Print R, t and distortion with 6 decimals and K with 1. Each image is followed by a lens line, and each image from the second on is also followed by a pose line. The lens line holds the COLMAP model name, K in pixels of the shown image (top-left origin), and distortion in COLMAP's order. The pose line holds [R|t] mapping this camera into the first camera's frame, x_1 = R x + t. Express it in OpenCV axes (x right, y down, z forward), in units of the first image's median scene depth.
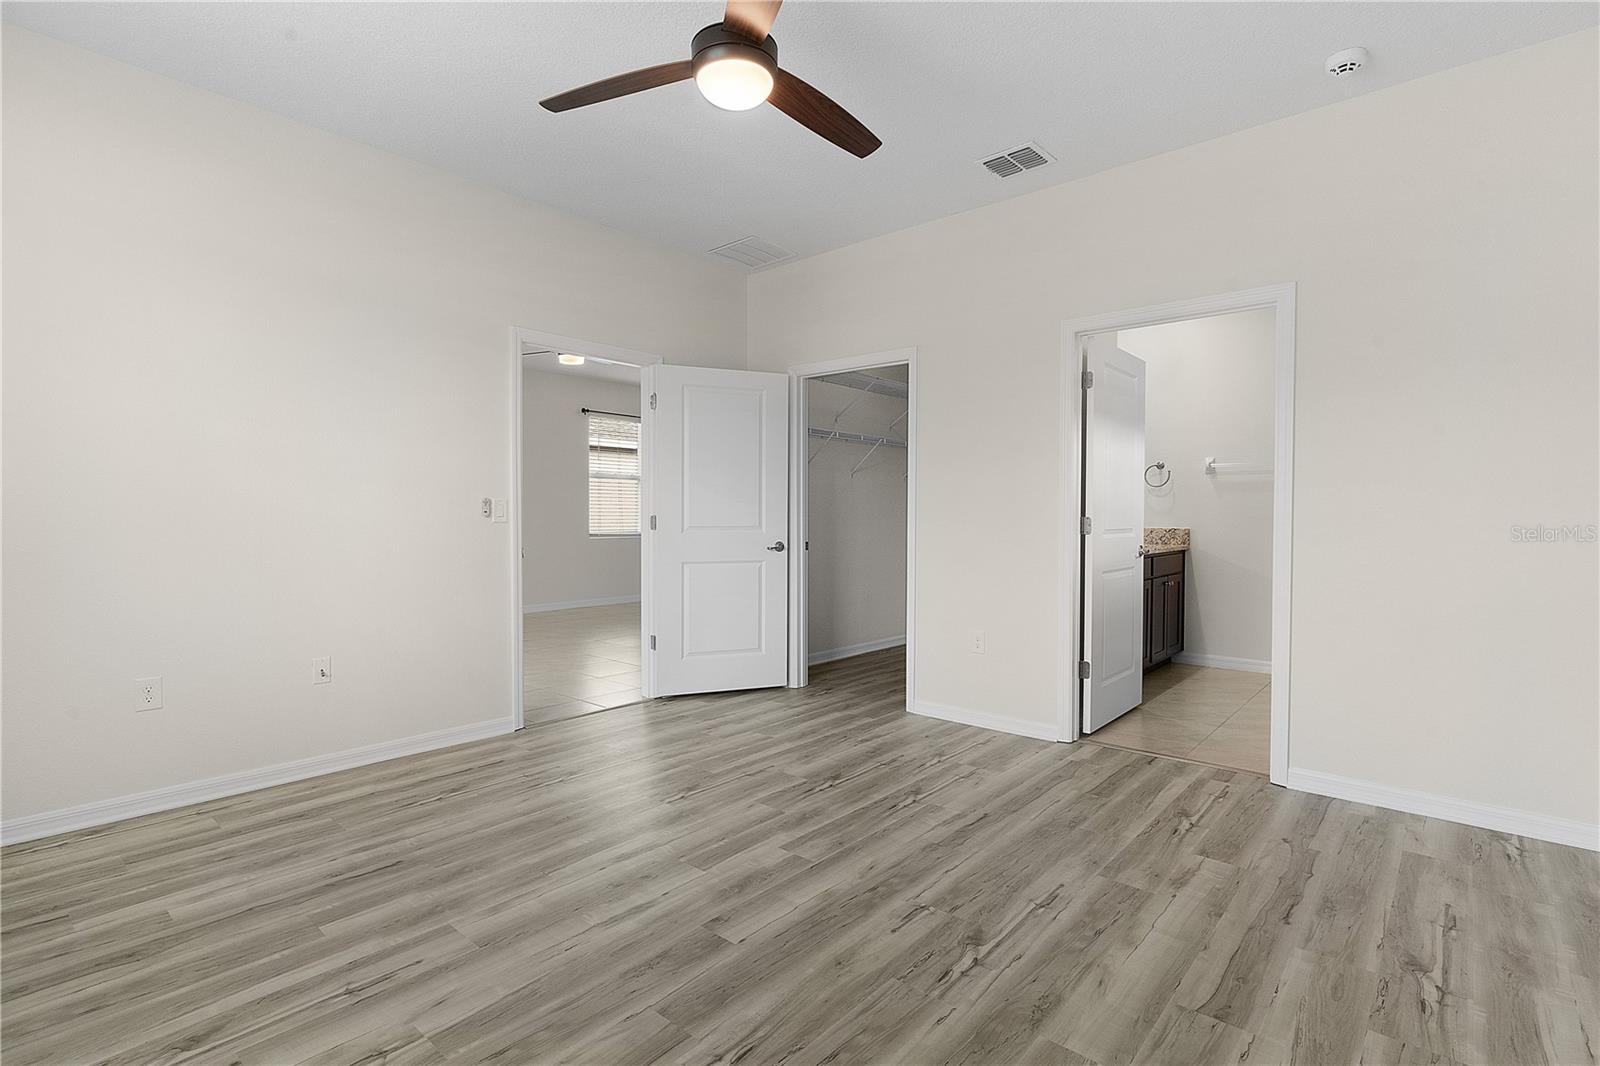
lens RADIAL K [[770.2, 0, 801.0], [0, 770.2, 533.0], [0, 0, 1]] dist [0.001714, 0.000359]
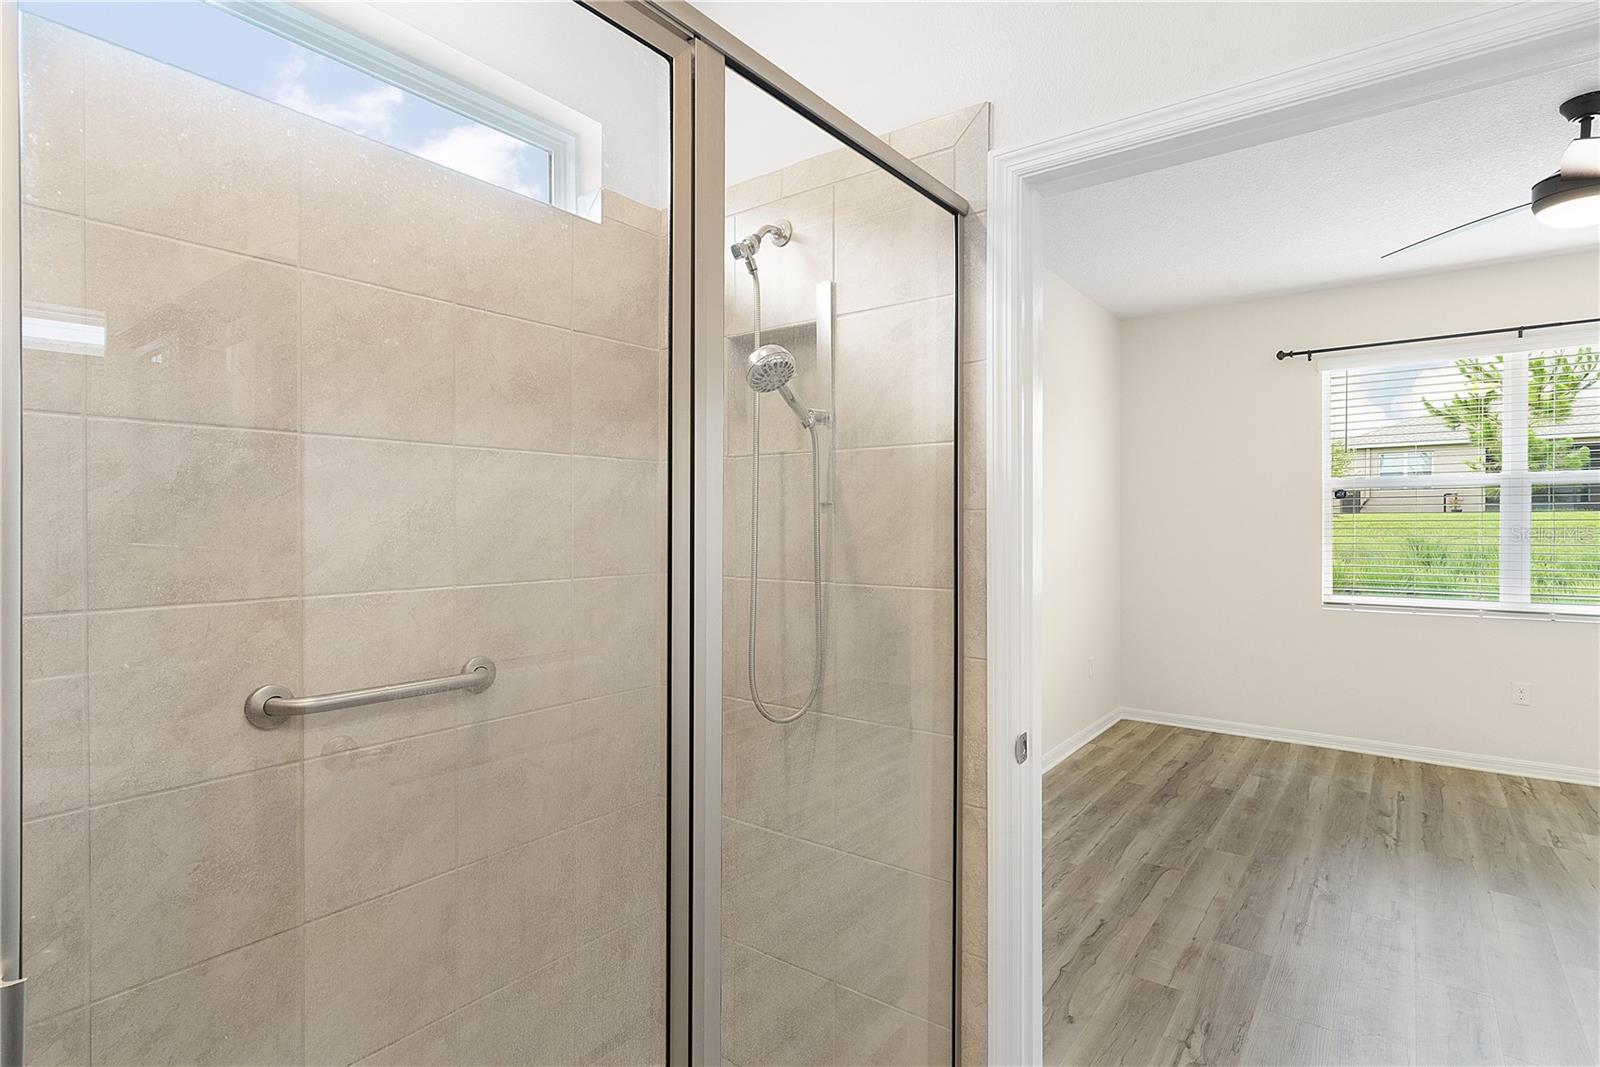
lens RADIAL K [[813.8, 0, 798.3], [0, 813.8, 527.8], [0, 0, 1]] dist [0.006886, 0.001830]
pose [[-0.997724, -0.002679, -0.067370, 1.103794], [-0.004948, 0.999425, 0.033534, -0.151565], [0.067242, 0.033791, -0.997164, 2.059253]]
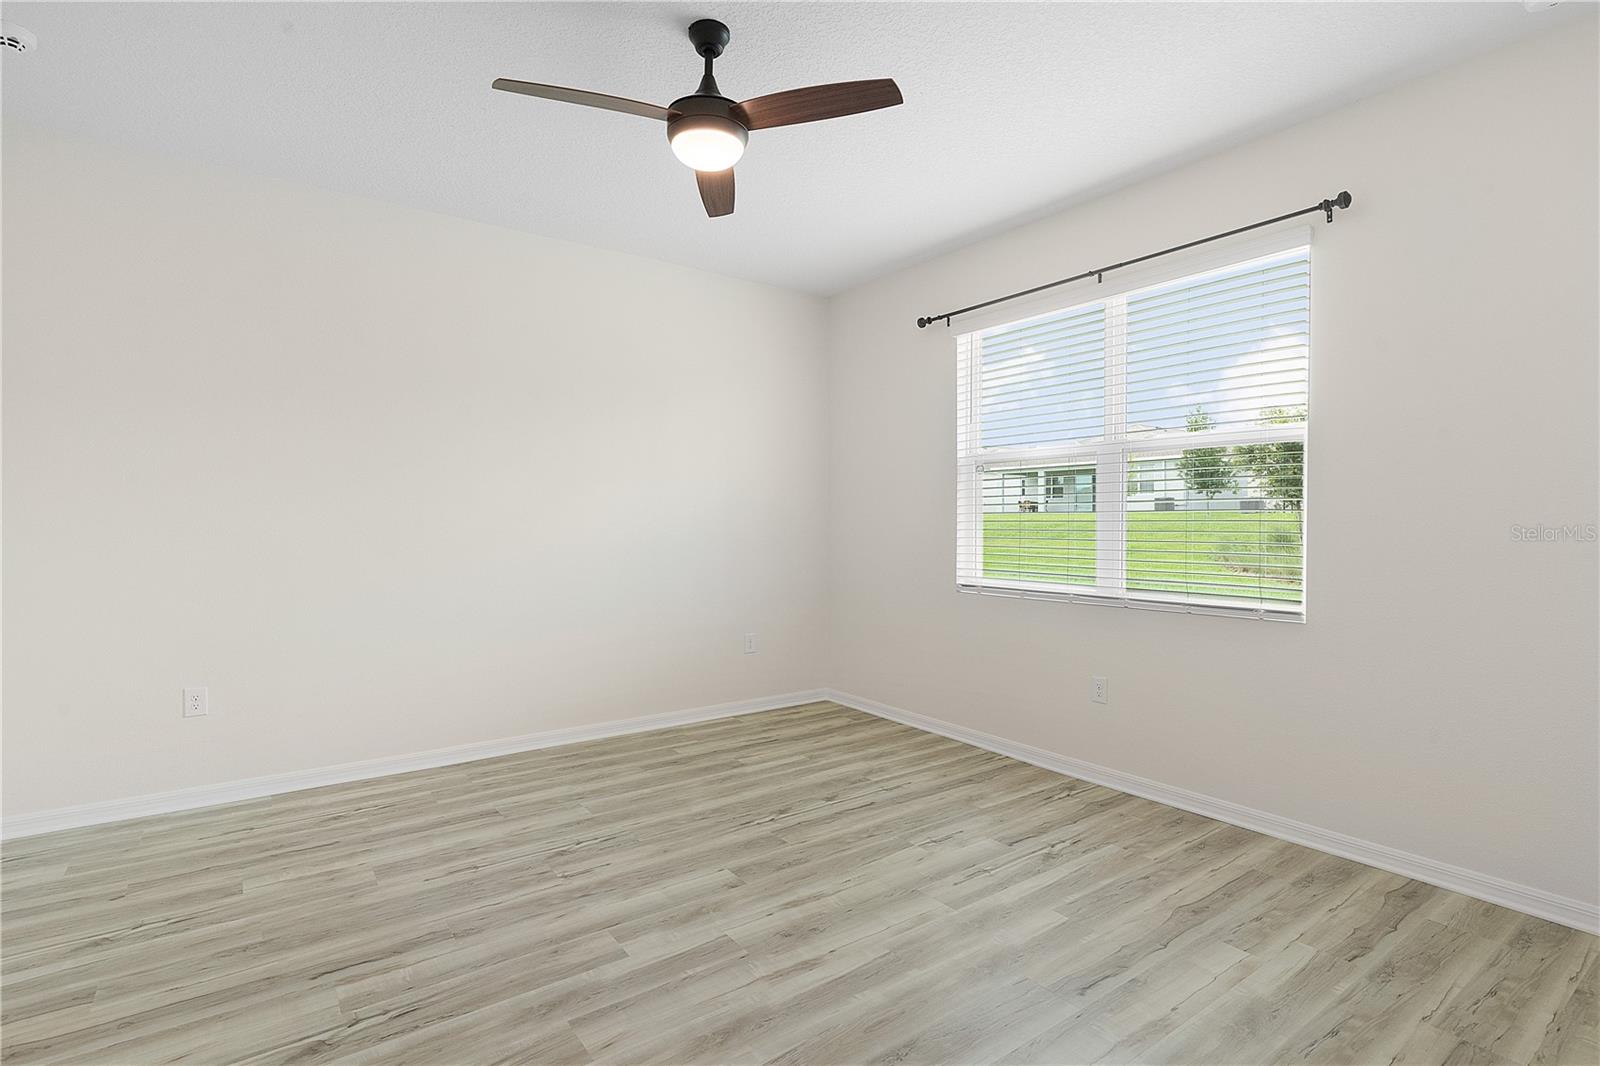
lens RADIAL K [[770.2, 0, 791.5], [0, 770.2, 535.3], [0, 0, 1]] dist [0.001714, 0.000359]
pose [[-0.971973, -0.010518, 0.234856, -0.435151], [-0.000502, 0.999089, 0.042666, -0.092394], [-0.235090, 0.041352, -0.971093, 1.942269]]
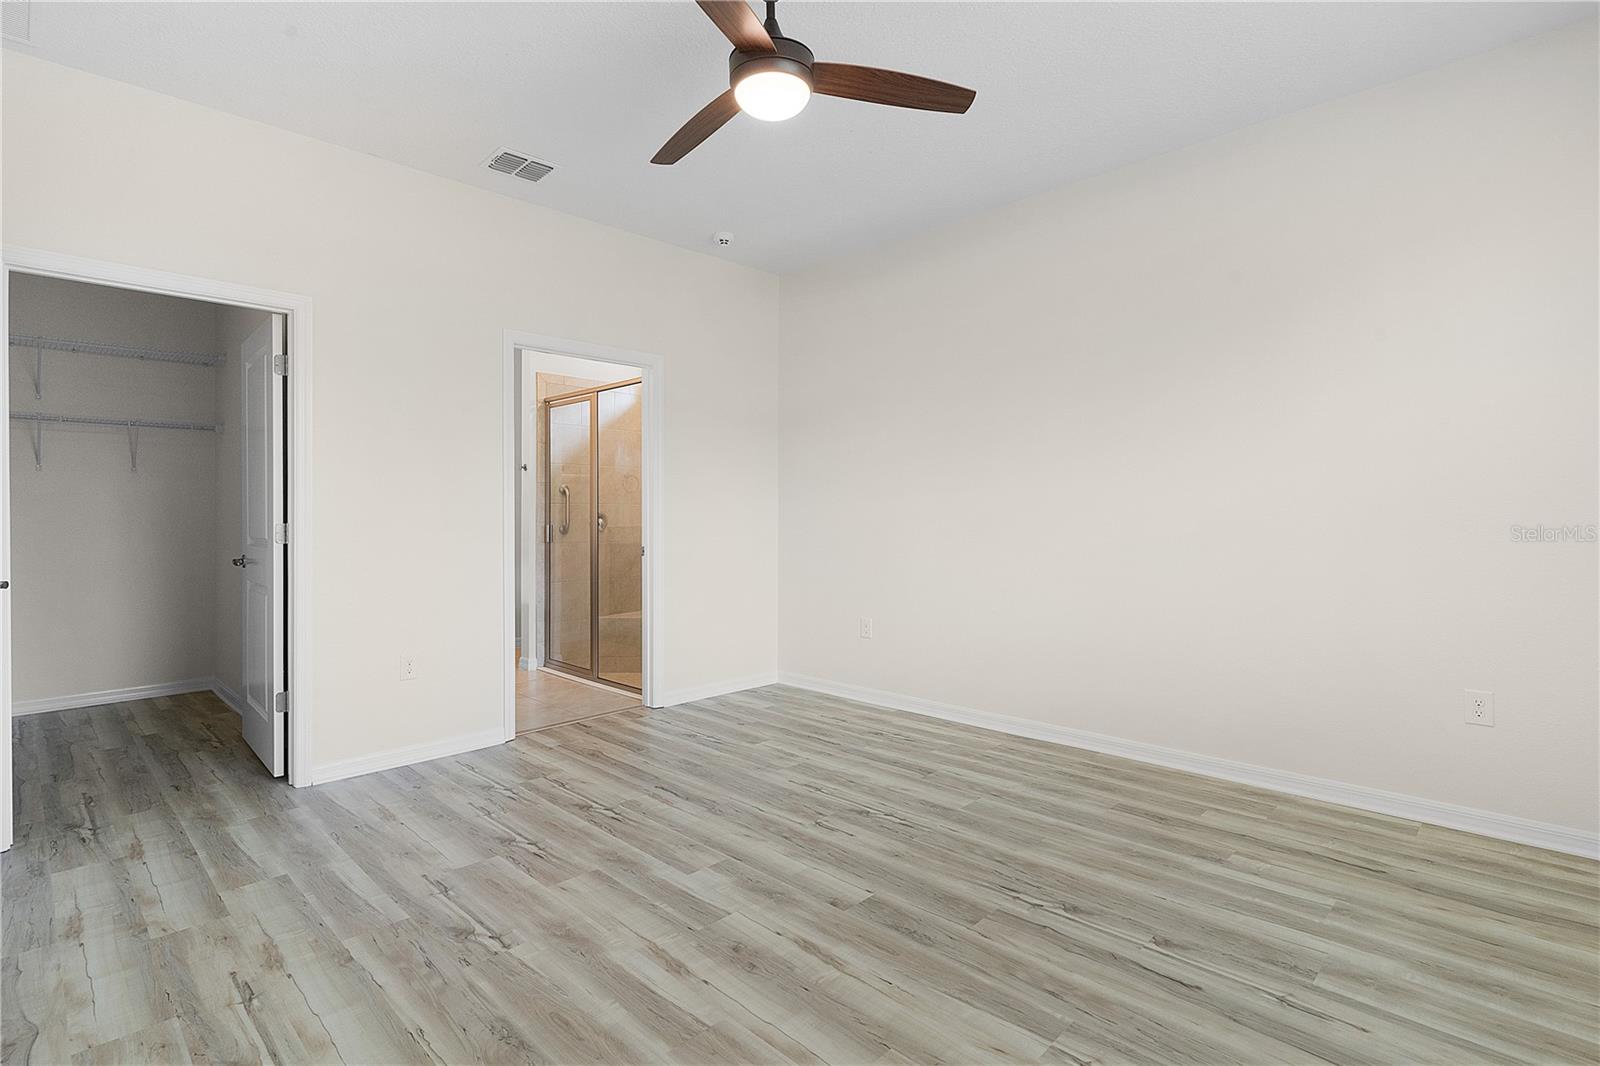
lens RADIAL K [[770.2, 0, 803.6], [0, 770.2, 521.4], [0, 0, 1]] dist [0.001714, 0.000359]
pose [[0.060434, -0.012428, 0.998095, -1.056363], [0.028997, 0.999522, 0.010690, -0.030967], [-0.997751, 0.028296, 0.060765, 0.876789]]
